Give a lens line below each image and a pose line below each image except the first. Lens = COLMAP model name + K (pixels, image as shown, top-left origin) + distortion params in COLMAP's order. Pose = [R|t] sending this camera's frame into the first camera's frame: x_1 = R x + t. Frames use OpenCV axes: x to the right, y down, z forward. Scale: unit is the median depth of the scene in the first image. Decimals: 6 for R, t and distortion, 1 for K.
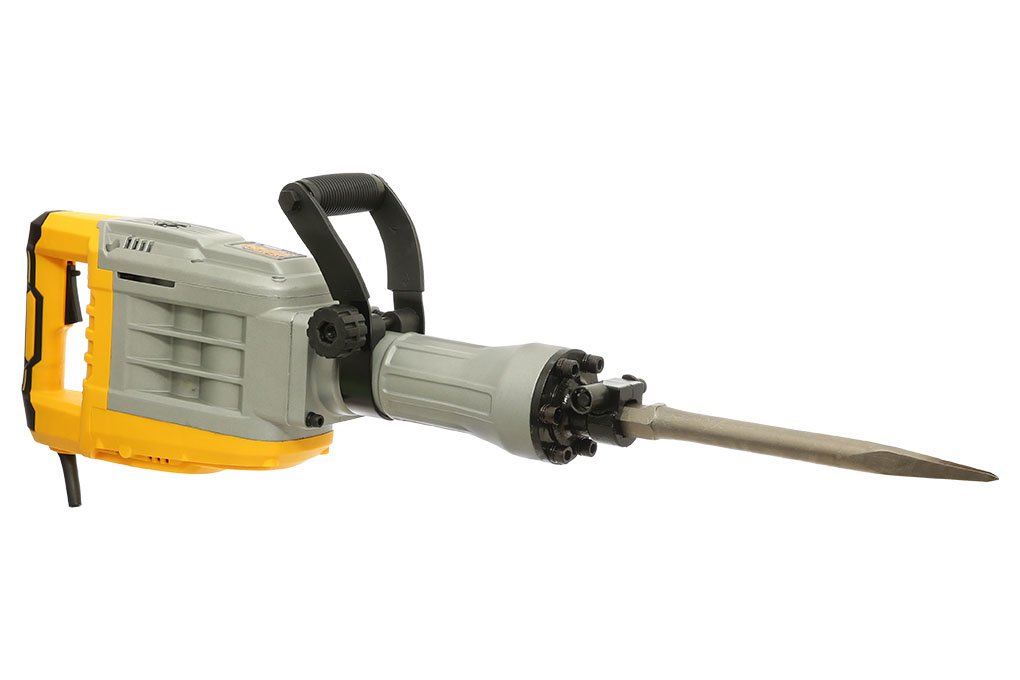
lens RADIAL K [[2156.8, 0, 509.7], [0, 2156.8, 394.0], [0, 0, 1]] dist [0.027954, 3.434084]
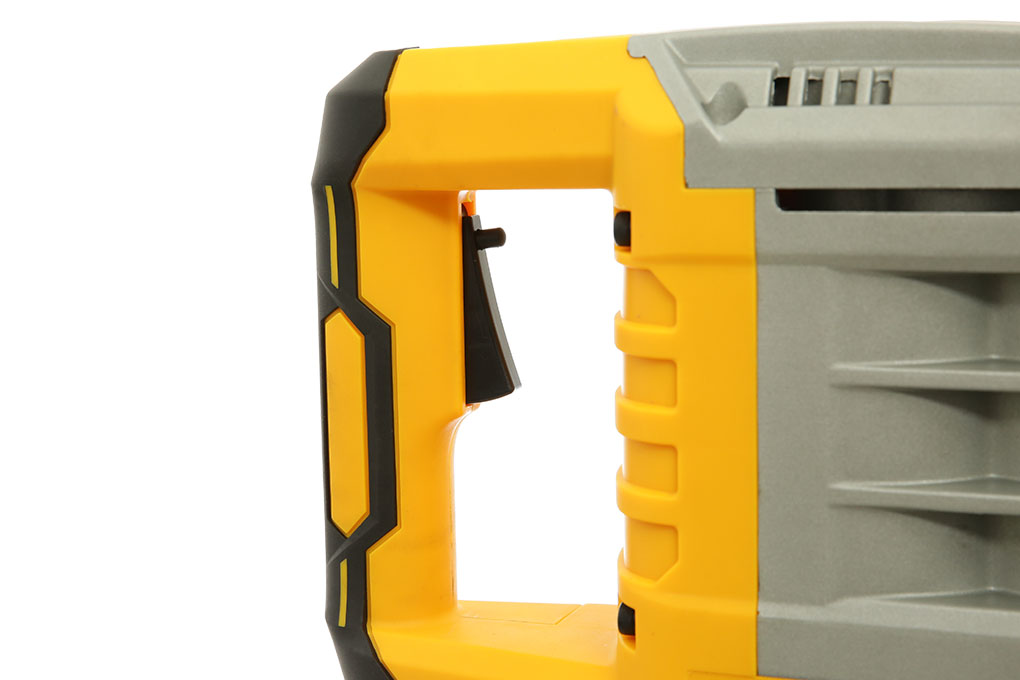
lens RADIAL K [[2023.2, 0, 510.8], [0, 2023.2, 316.3], [0, 0, 1]] dist [0.065100, 0.108747]
pose [[0.975540, -0.126345, 0.179884, -0.262083], [0.133915, 0.990522, -0.030529, -0.036388], [-0.174322, 0.053871, 0.983214, 0.744631]]
